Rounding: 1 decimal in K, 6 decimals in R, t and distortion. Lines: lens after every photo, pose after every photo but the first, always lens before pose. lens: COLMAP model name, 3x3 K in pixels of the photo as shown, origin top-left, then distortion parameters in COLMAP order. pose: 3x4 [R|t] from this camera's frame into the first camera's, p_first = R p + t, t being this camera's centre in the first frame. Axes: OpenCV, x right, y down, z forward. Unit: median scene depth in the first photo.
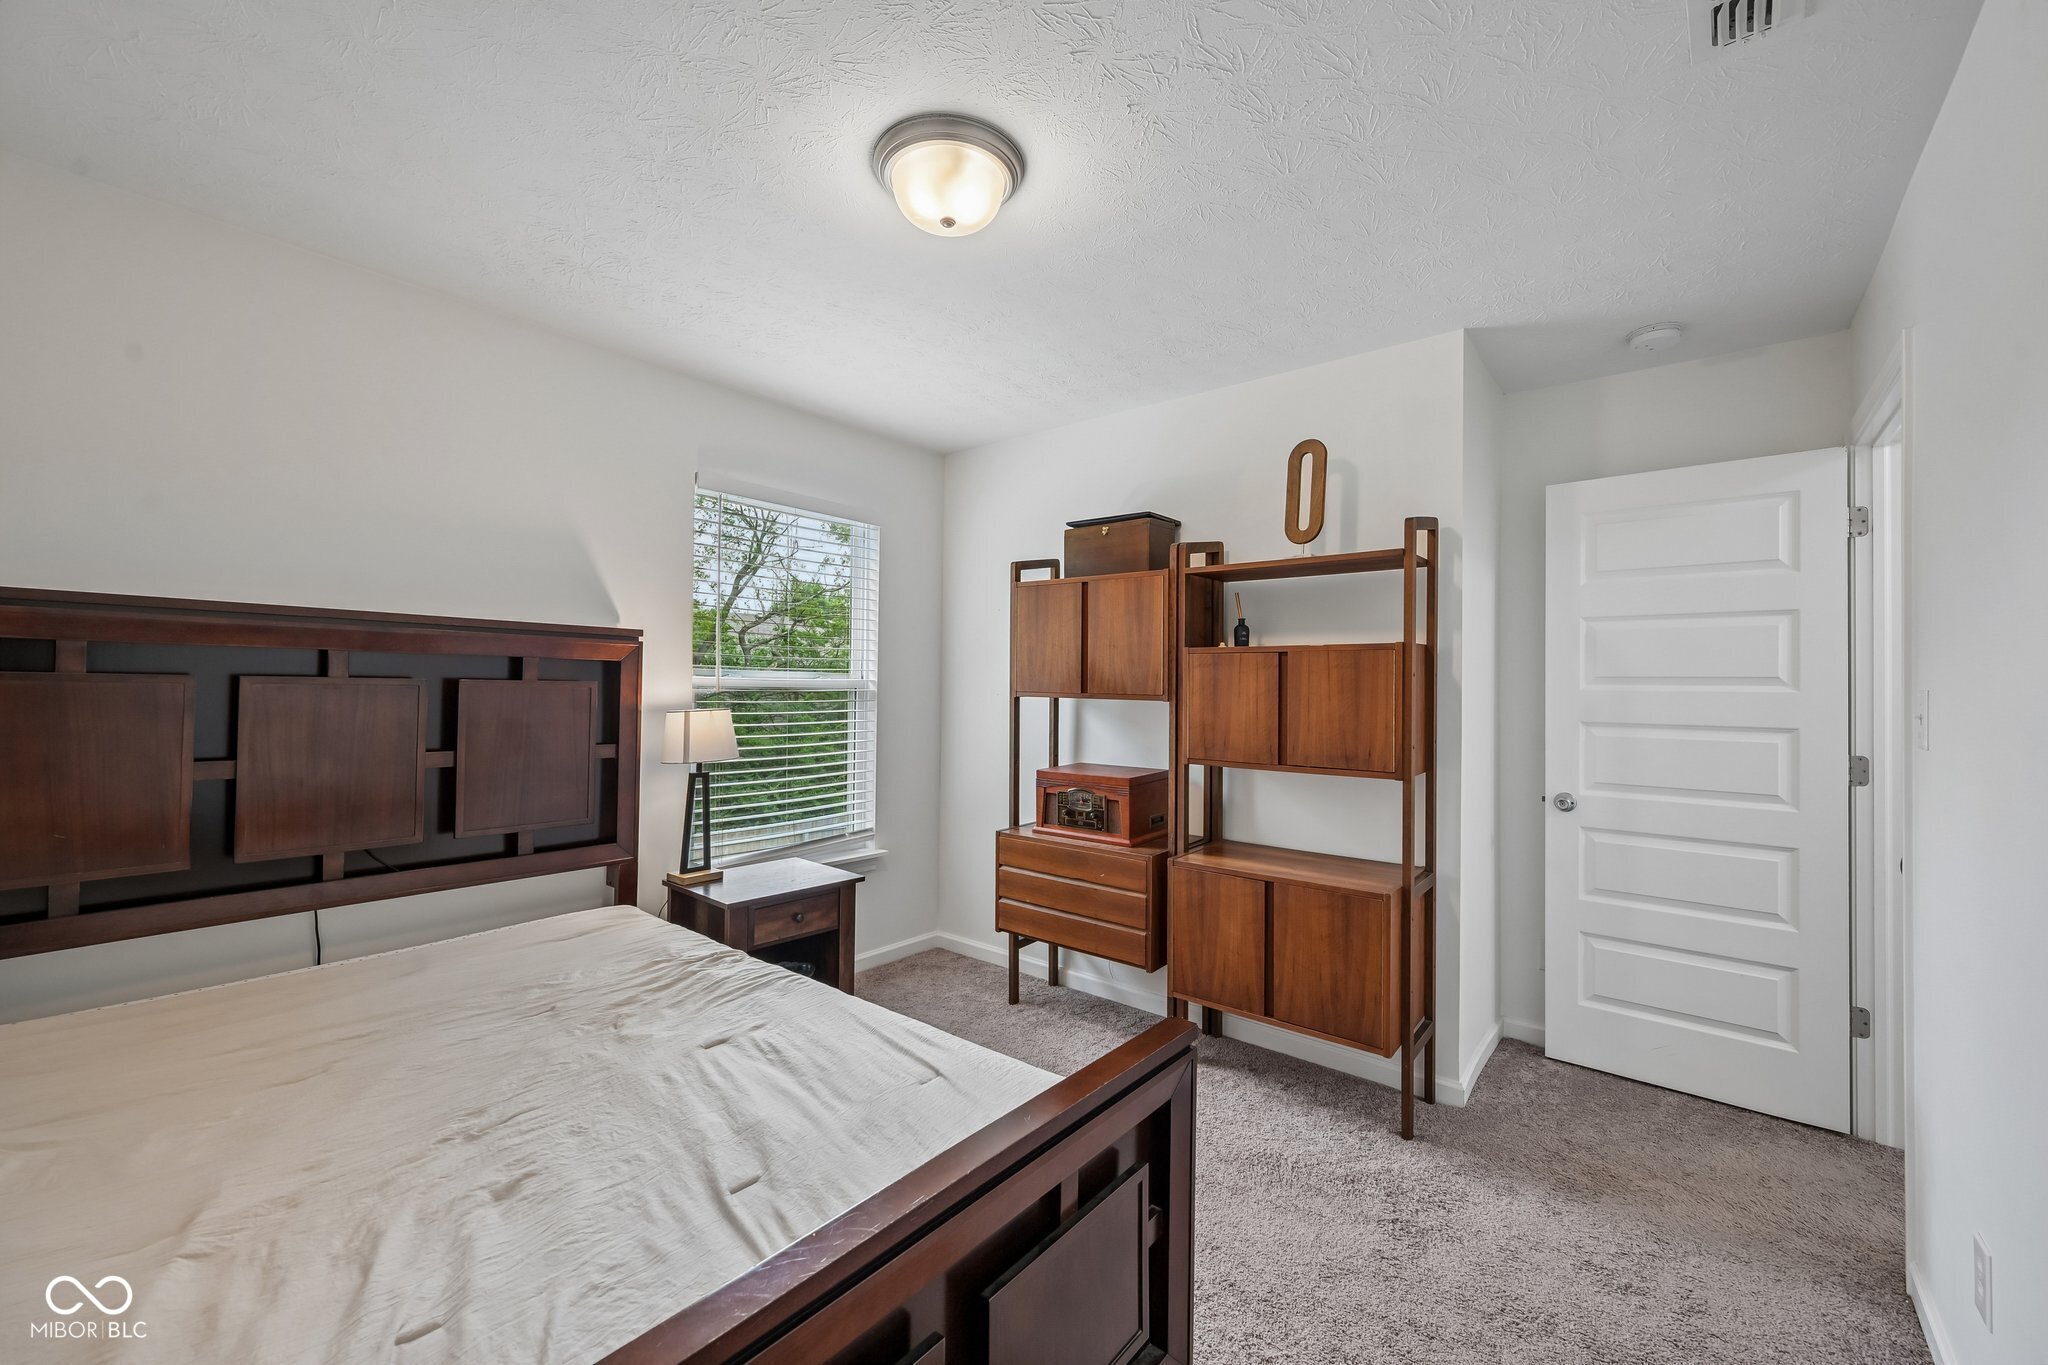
lens RADIAL K [[804.0, 0, 1023.8], [0, 804.0, 678.5], [0, 0, 1]] dist [-0.003041, 0.001240]
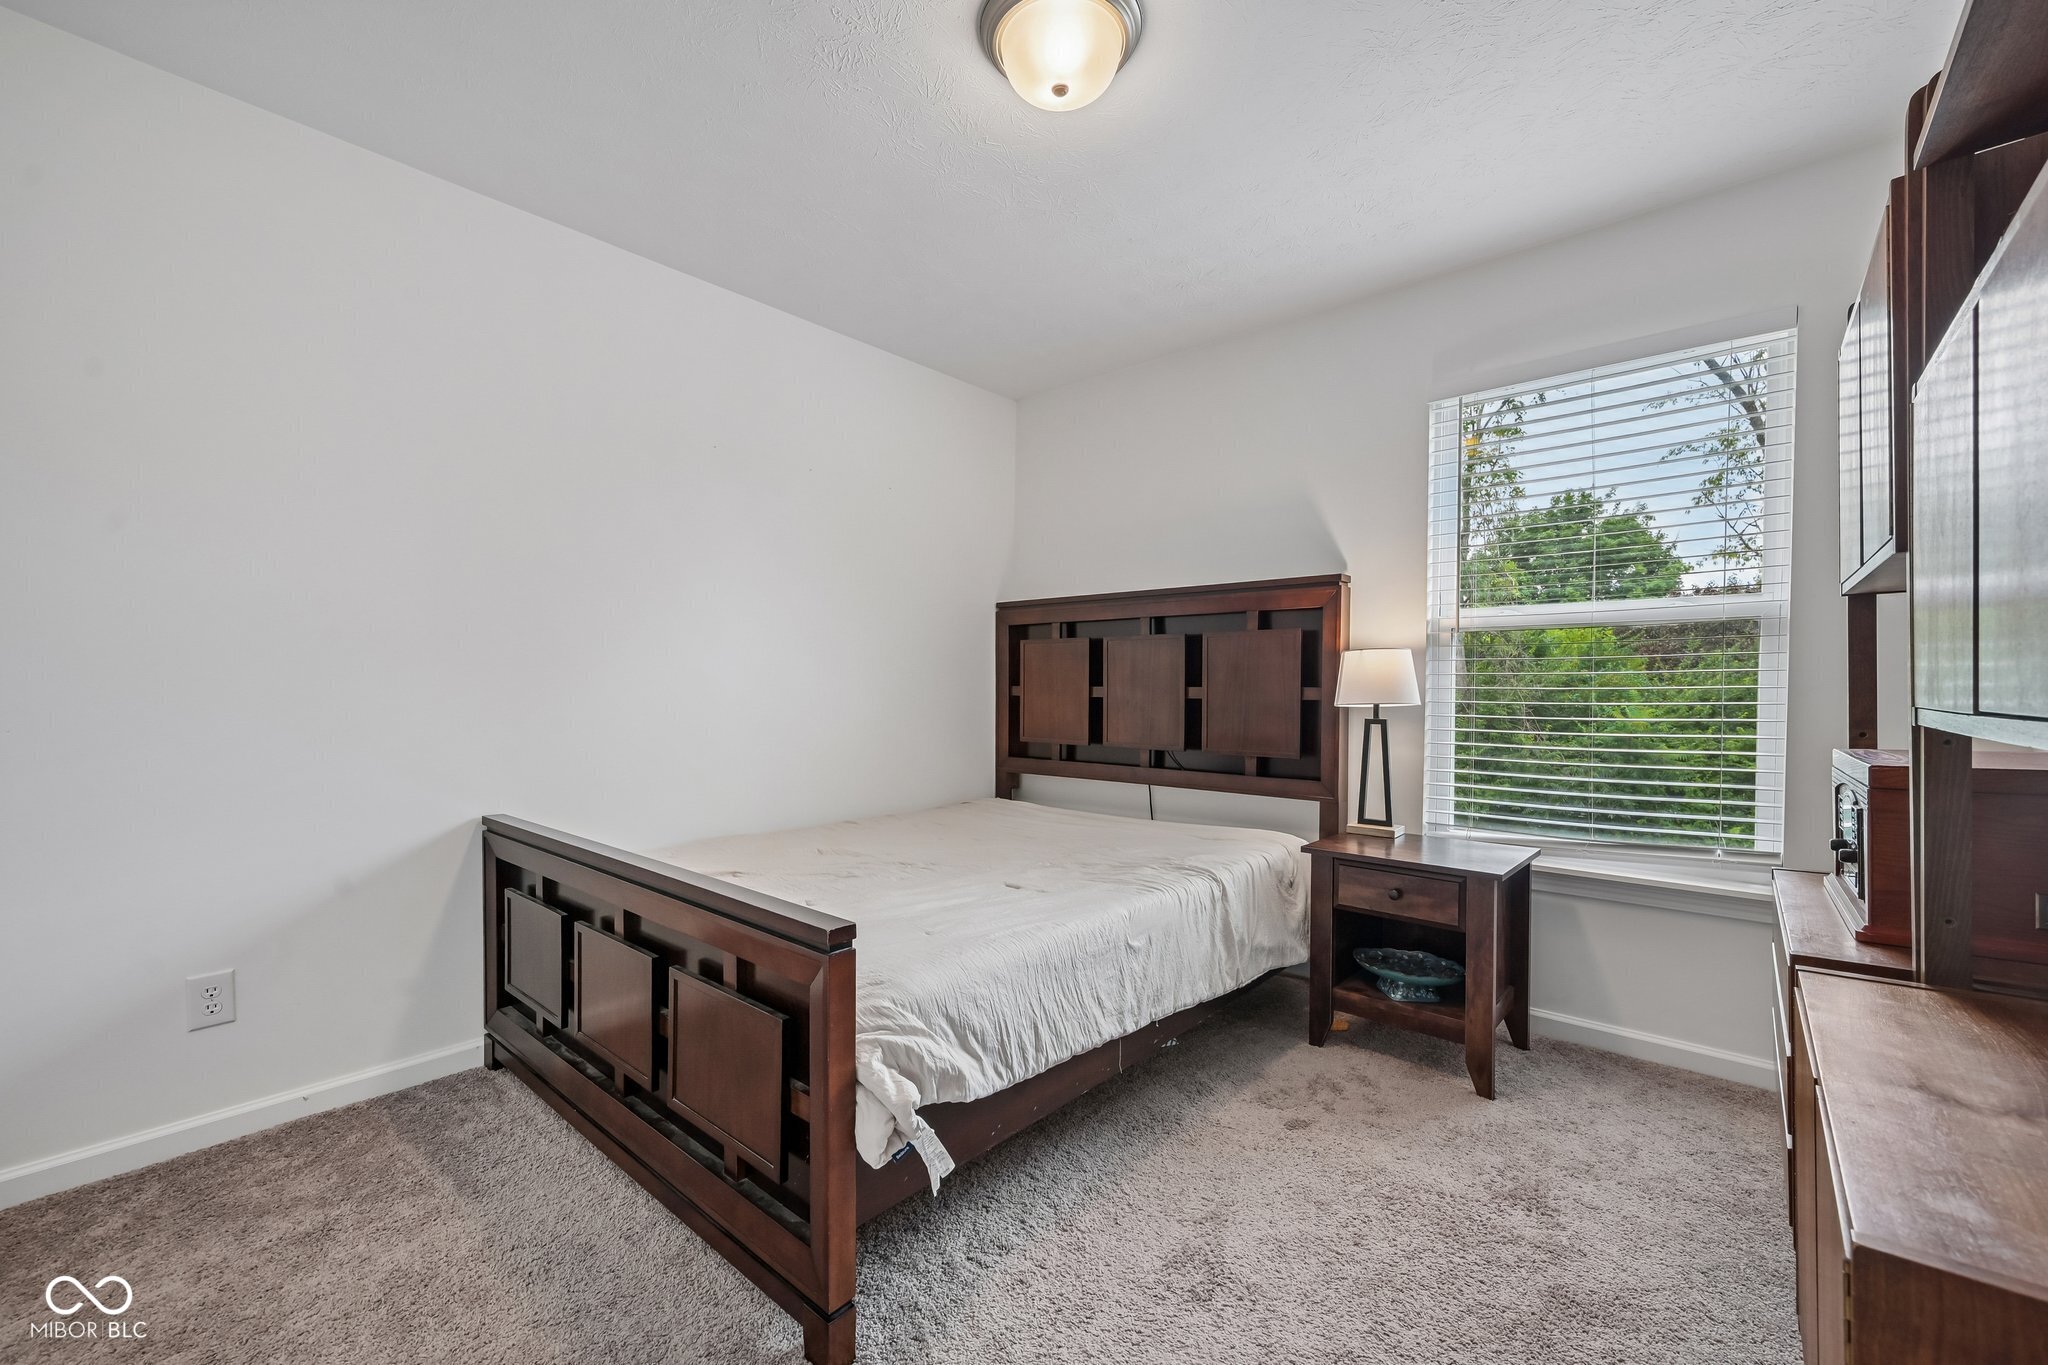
lens RADIAL K [[804.0, 0, 1023.8], [0, 804.0, 685.0], [0, 0, 1]] dist [-0.003041, 0.001240]
pose [[-0.022587, -0.014376, -0.999642, 0.570628], [0.005827, 0.999878, -0.014511, 0.098820], [0.999728, -0.006153, -0.022500, 0.671192]]
